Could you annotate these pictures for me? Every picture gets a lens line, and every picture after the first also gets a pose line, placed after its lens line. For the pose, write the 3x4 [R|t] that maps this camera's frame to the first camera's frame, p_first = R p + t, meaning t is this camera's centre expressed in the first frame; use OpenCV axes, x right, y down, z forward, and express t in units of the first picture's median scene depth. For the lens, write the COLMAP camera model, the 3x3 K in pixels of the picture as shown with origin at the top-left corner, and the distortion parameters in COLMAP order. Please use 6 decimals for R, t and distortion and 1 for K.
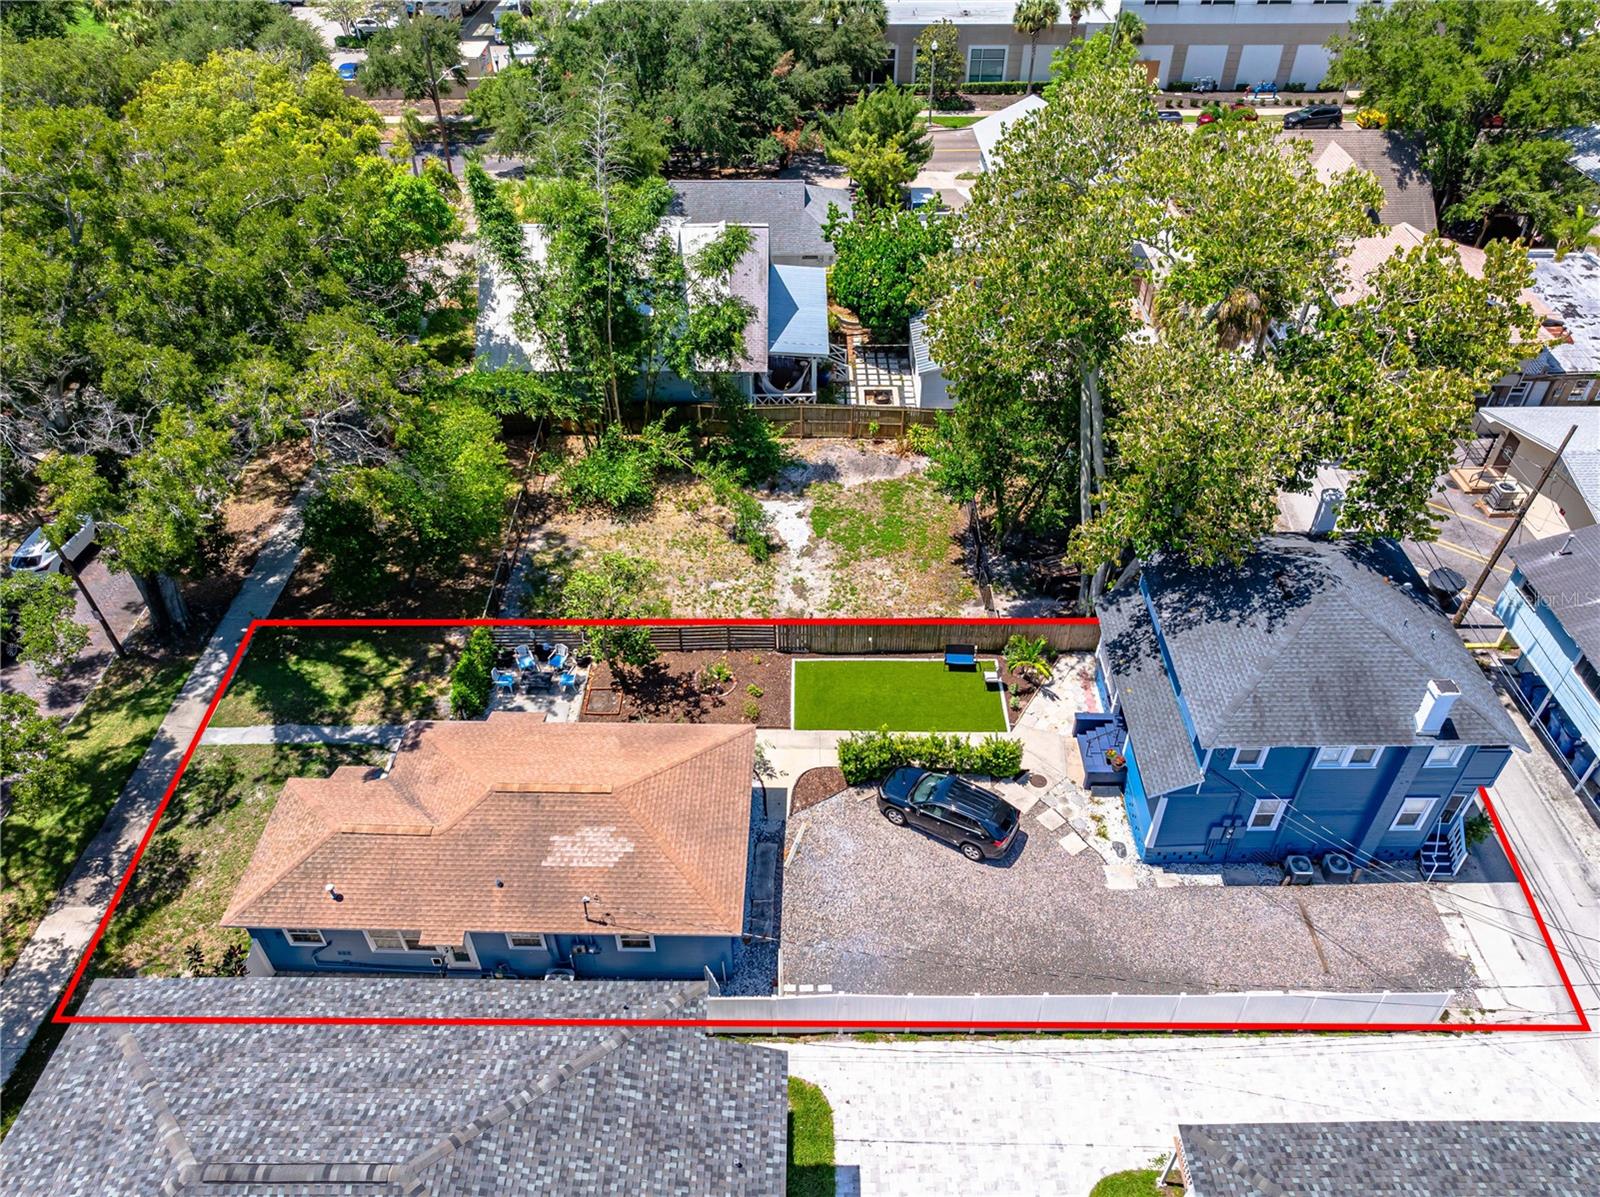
lens RADIAL K [[1107.5, 0, 794.5], [0, 1107.5, 596.8], [0, 0, 1]] dist [-0.009287, 0.006285]
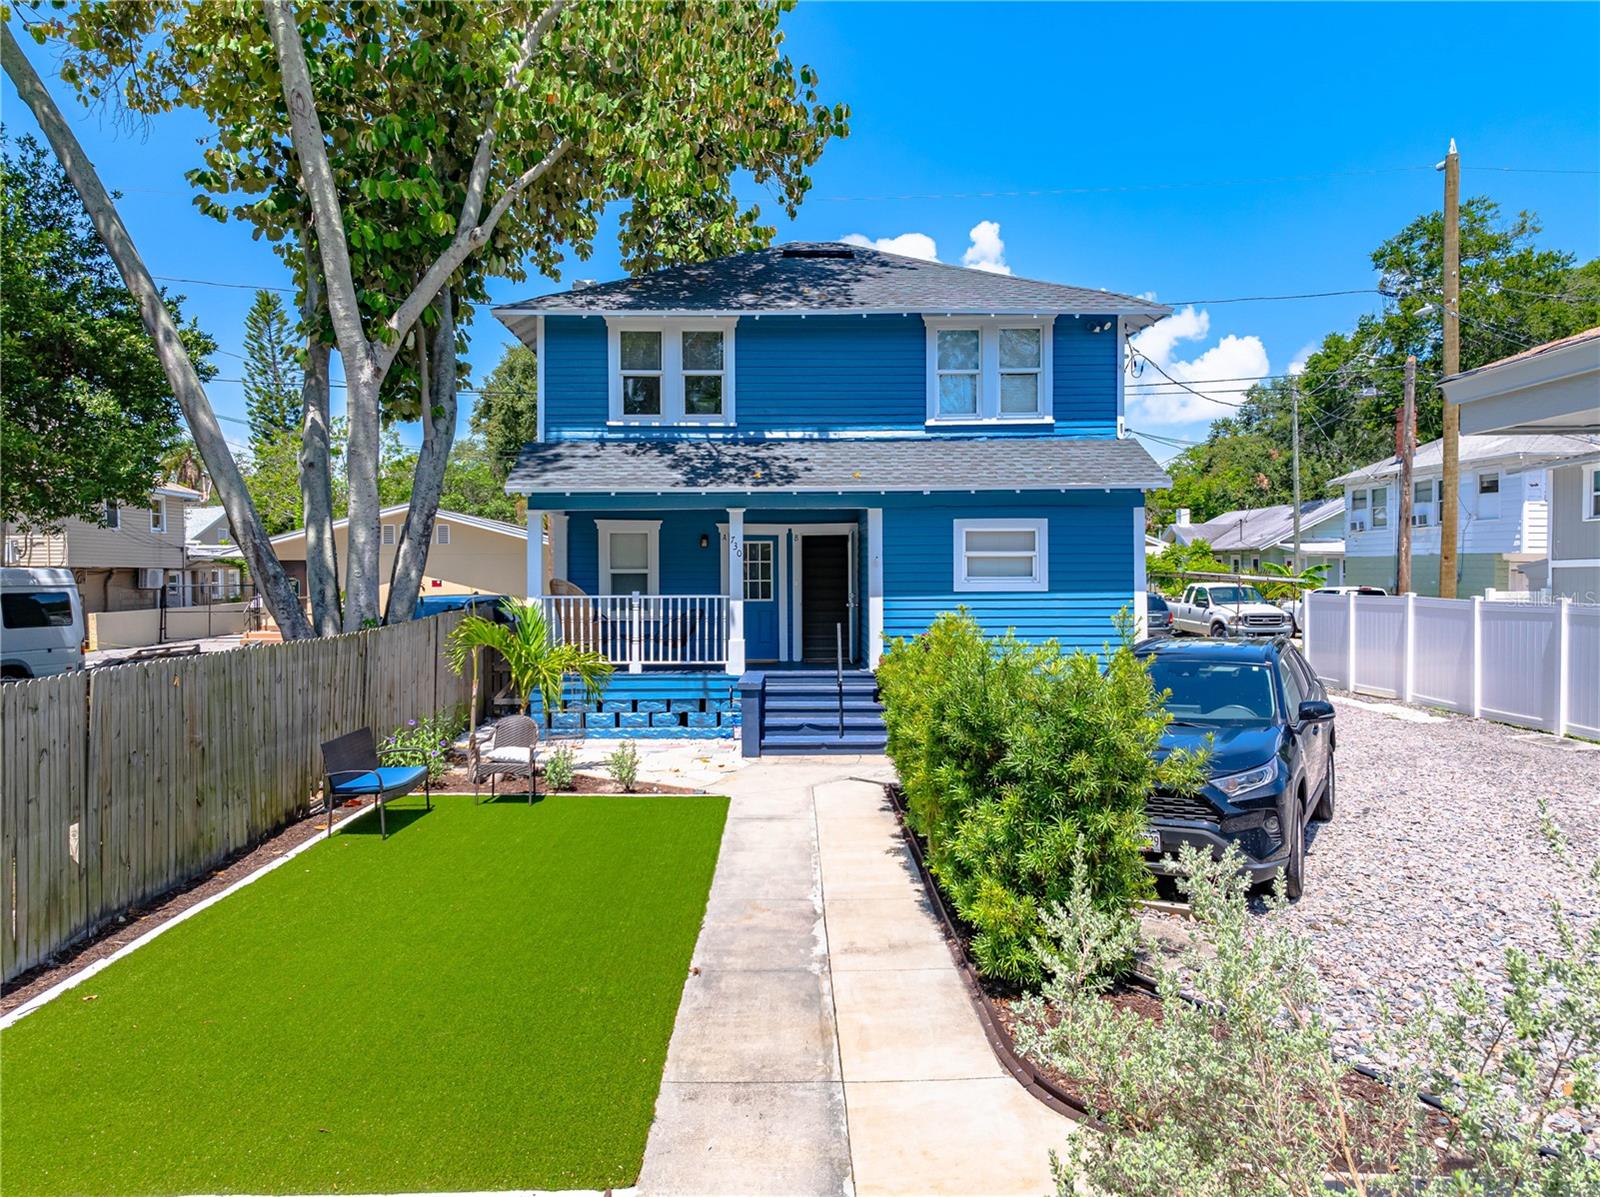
lens RADIAL K [[1100.8, 0, 801.2], [0, 1100.8, 594.9], [0, 0, 1]] dist [0.001378, -0.000955]
pose [[-0.018653, -0.030578, 0.999358, -0.113802], [0.652102, 0.757307, 0.035343, 0.086810], [-0.757902, 0.652343, 0.005814, 1.004978]]
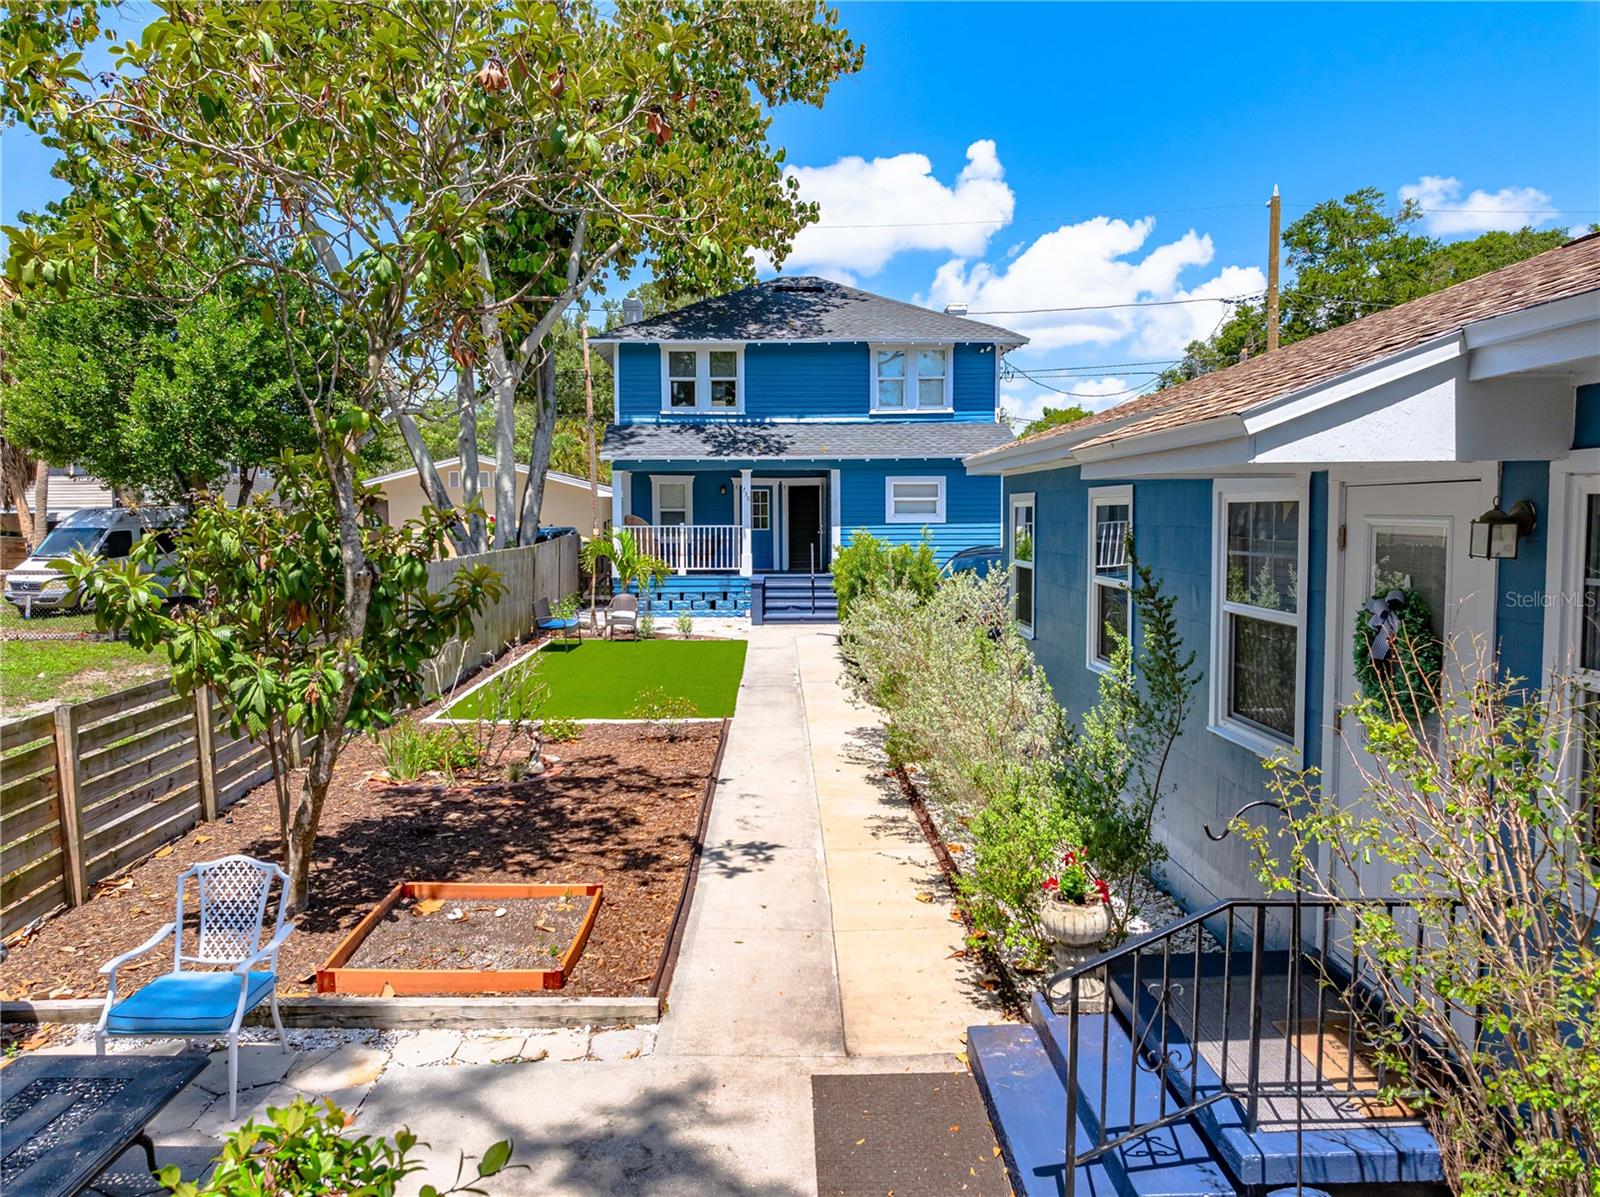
lens RADIAL K [[1107.5, 0, 807.7], [0, 1107.5, 594.3], [0, 0, 1]] dist [-0.009287, 0.006285]
pose [[-0.036253, -0.086889, 0.995558, -0.352632], [0.651457, 0.753391, 0.089476, 0.081281], [-0.757819, 0.651807, 0.029292, 1.006142]]
